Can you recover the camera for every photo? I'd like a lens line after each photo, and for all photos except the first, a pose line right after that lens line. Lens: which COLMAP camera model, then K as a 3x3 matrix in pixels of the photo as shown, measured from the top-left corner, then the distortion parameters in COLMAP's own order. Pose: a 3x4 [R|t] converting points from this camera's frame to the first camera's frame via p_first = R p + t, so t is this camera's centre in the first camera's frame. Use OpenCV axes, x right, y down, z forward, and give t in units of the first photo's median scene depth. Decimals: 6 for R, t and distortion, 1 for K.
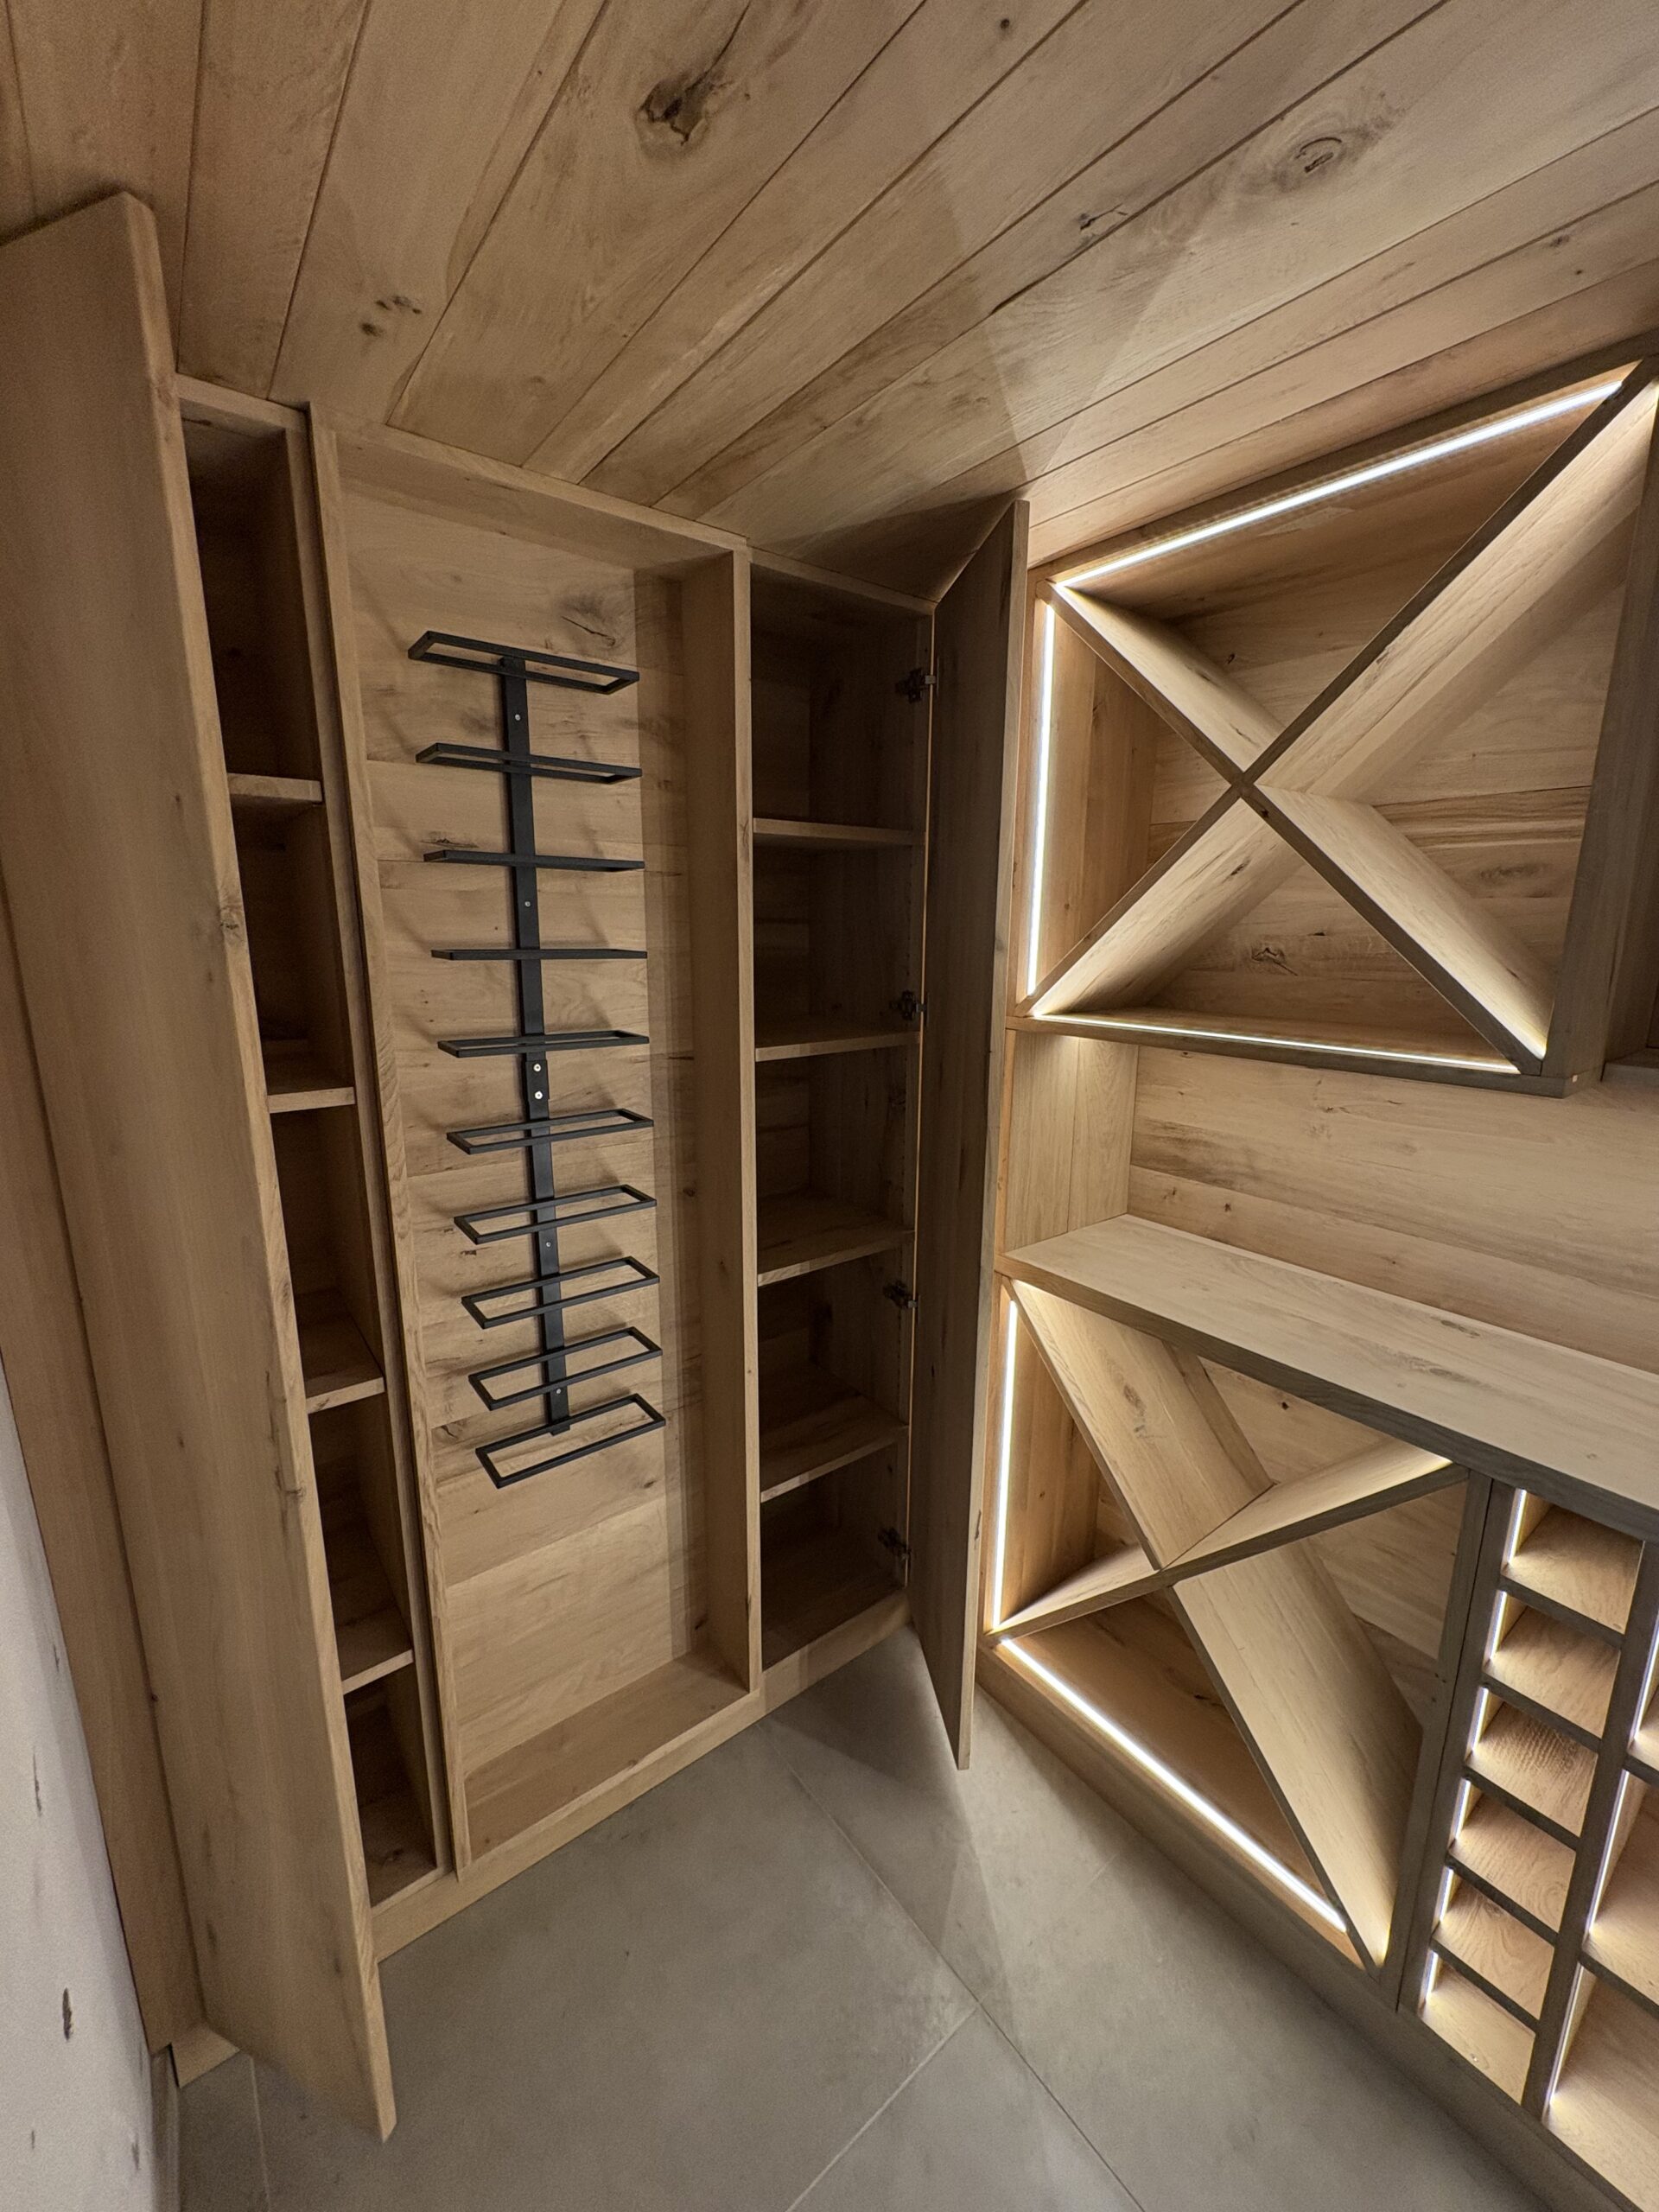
lens RADIAL K [[879.0, 0, 829.5], [0, 879.0, 1106.0], [0, 0, 1]] dist [-0.001305, 0.000187]
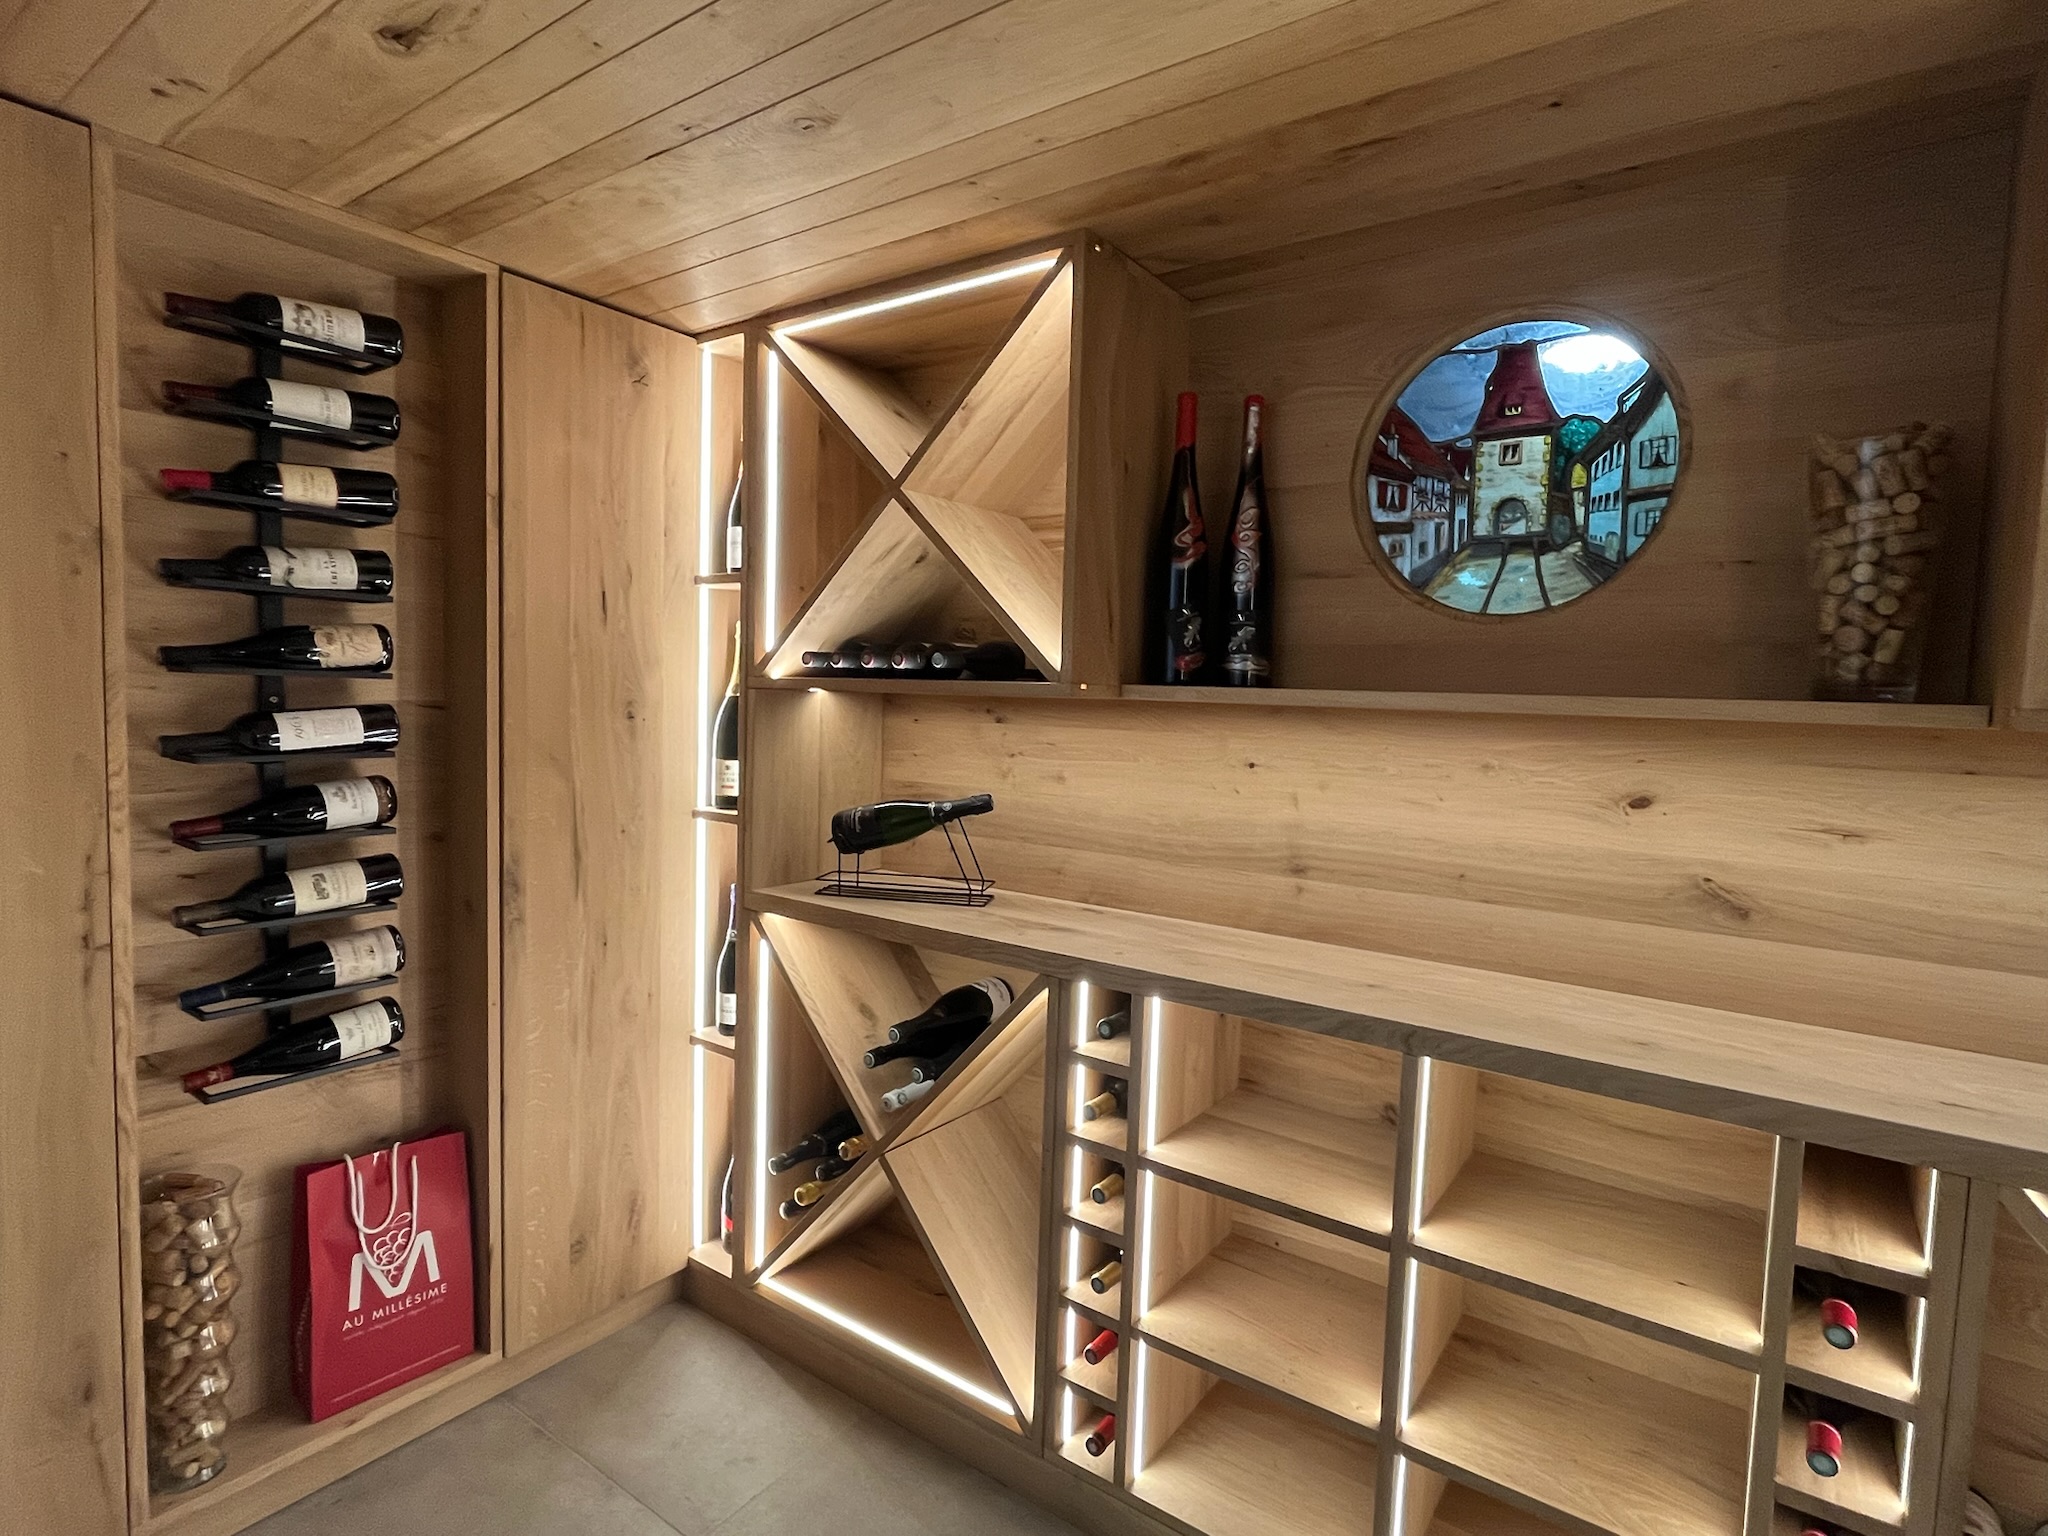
lens RADIAL K [[1059.7, 0, 1024.0], [0, 1059.7, 768.0], [0, 0, 1]] dist [-0.002212, -0.001712]
pose [[0.958494, 0.003288, 0.285092, 0.189586], [0.035189, 0.990924, -0.129734, 0.260377], [-0.282931, 0.134381, 0.949680, -0.507978]]
